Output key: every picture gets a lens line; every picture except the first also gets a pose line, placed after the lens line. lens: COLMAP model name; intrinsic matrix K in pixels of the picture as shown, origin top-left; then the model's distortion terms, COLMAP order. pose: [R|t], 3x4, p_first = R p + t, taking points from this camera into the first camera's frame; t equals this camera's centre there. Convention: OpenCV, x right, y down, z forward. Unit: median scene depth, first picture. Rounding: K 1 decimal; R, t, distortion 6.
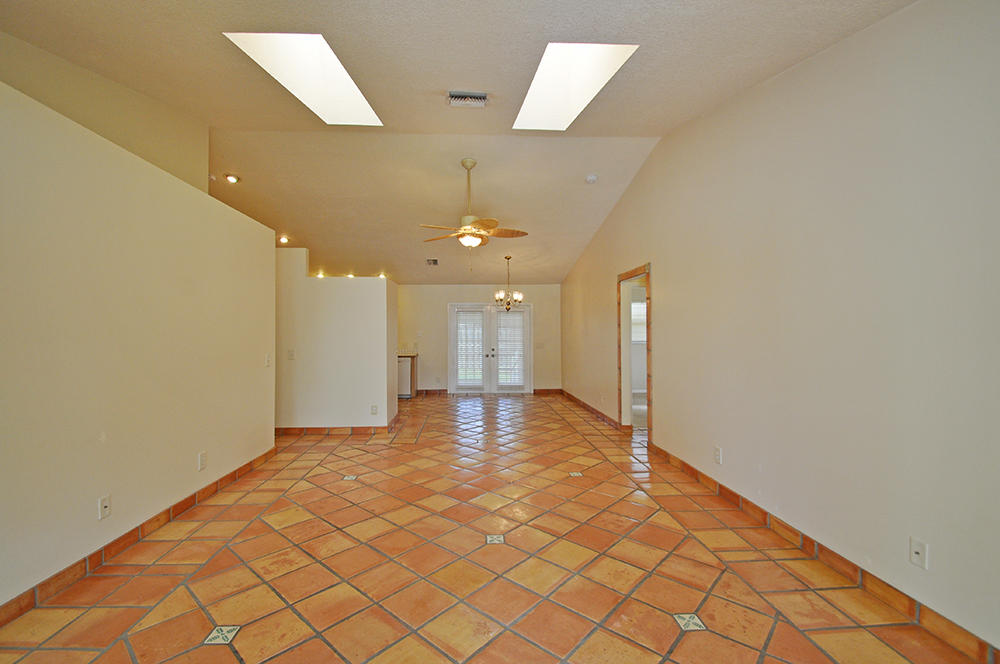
lens RADIAL K [[436.2, 0, 486.9], [0, 436.2, 330.9], [0, 0, 1]] dist [0.016702, -0.014508]
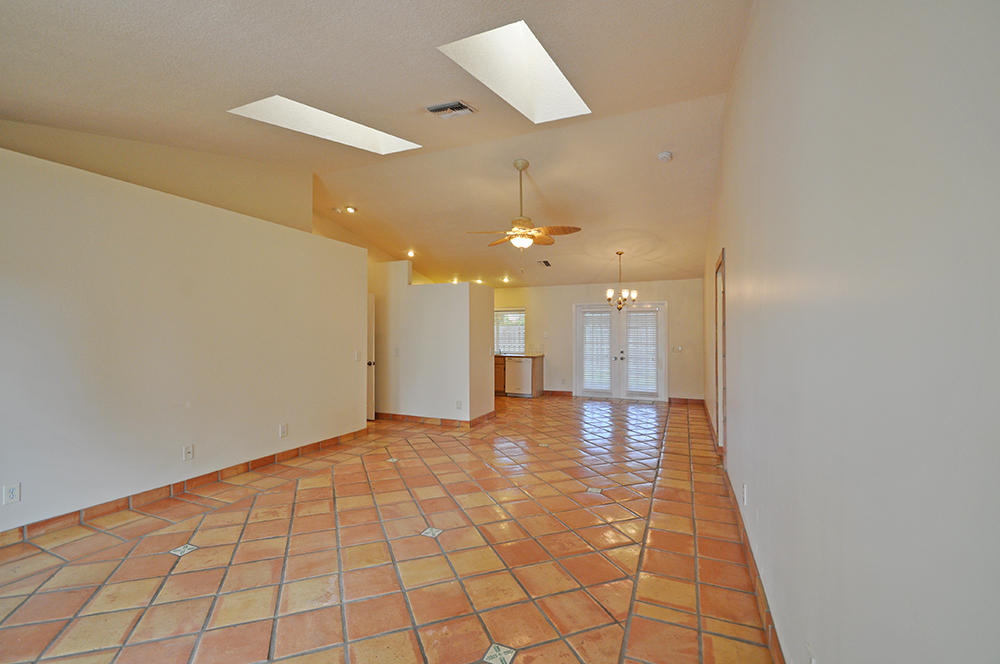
lens RADIAL K [[436.2, 0, 486.9], [0, 436.2, 330.9], [0, 0, 1]] dist [0.016702, -0.014508]
pose [[0.891642, 0.000120, -0.452741, 0.303718], [-0.000818, 0.999999, -0.001345, -0.001499], [0.452741, 0.001570, 0.891641, 0.064571]]
